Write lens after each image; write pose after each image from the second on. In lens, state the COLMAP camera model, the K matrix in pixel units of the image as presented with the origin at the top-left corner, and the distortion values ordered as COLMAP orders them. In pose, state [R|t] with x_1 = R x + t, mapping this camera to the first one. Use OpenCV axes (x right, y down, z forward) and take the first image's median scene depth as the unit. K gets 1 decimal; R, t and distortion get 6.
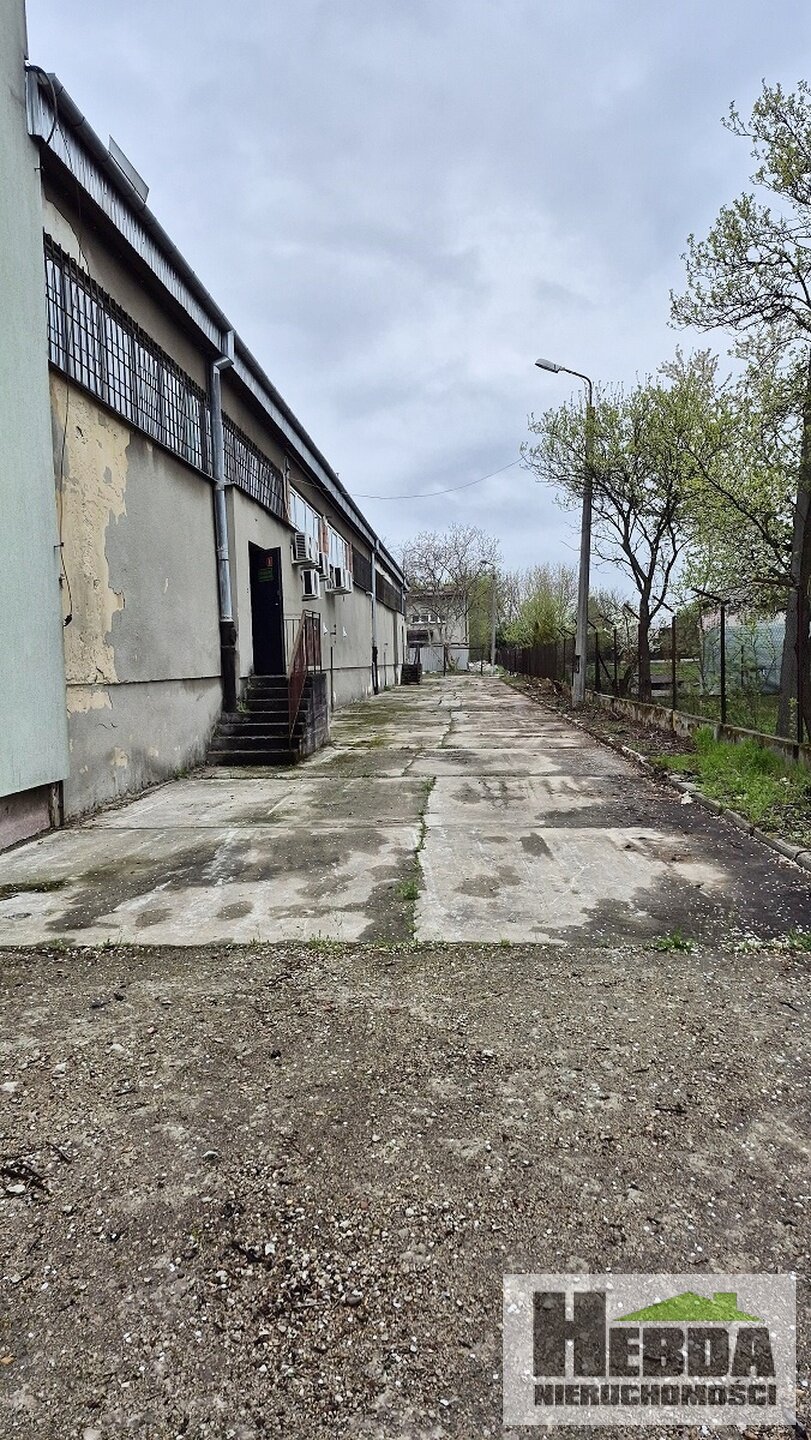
lens RADIAL K [[1000.9, 0, 407.5], [0, 1000.9, 730.4], [0, 0, 1]] dist [0.131238, -0.159418]
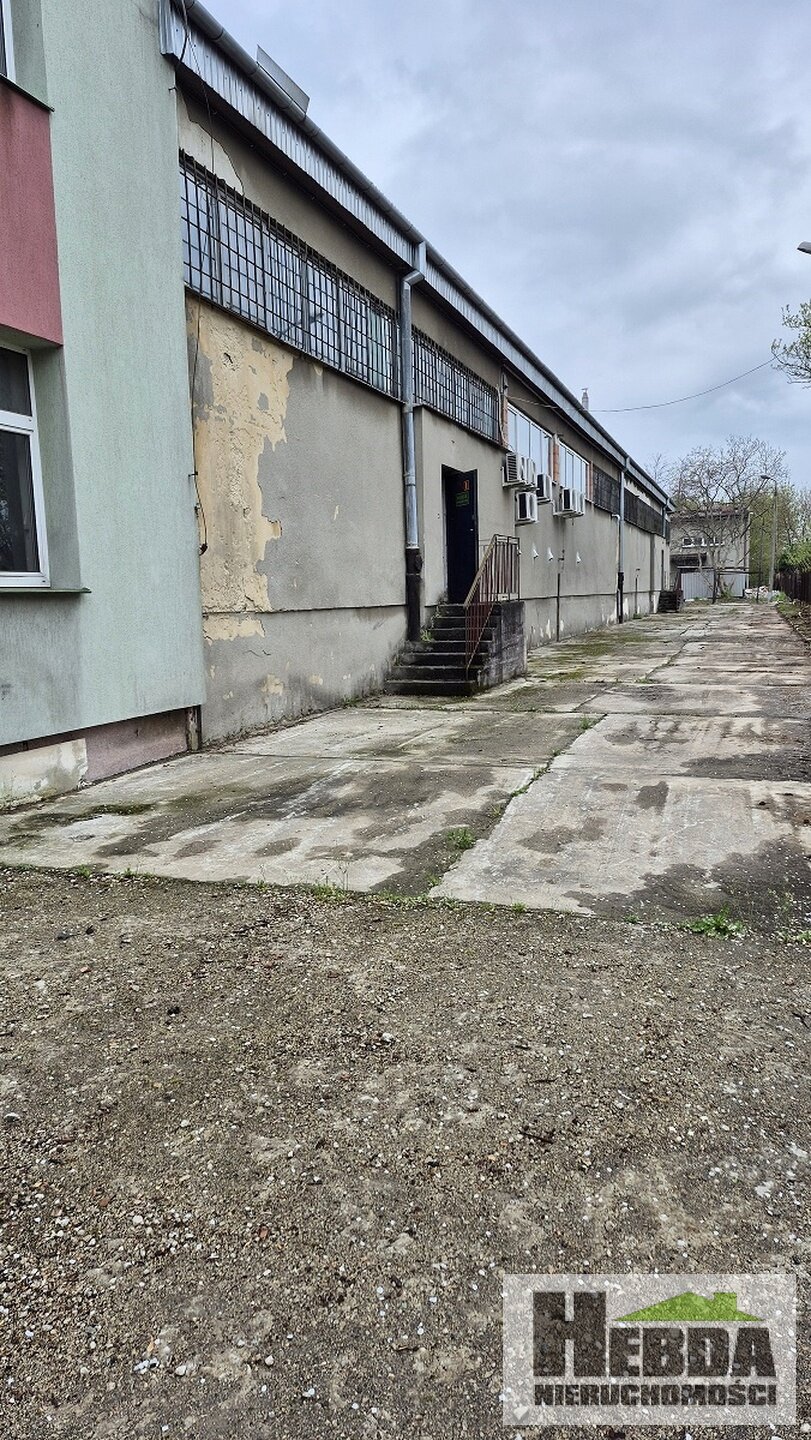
lens RADIAL K [[999.7, 0, 403.8], [0, 999.7, 713.5], [0, 0, 1]] dist [0.132505, -0.156299]
pose [[0.960301, 0.032725, -0.277038, 0.138221], [-0.017542, 0.998214, 0.057108, -0.004684], [0.278412, -0.049981, 0.959160, 0.075399]]
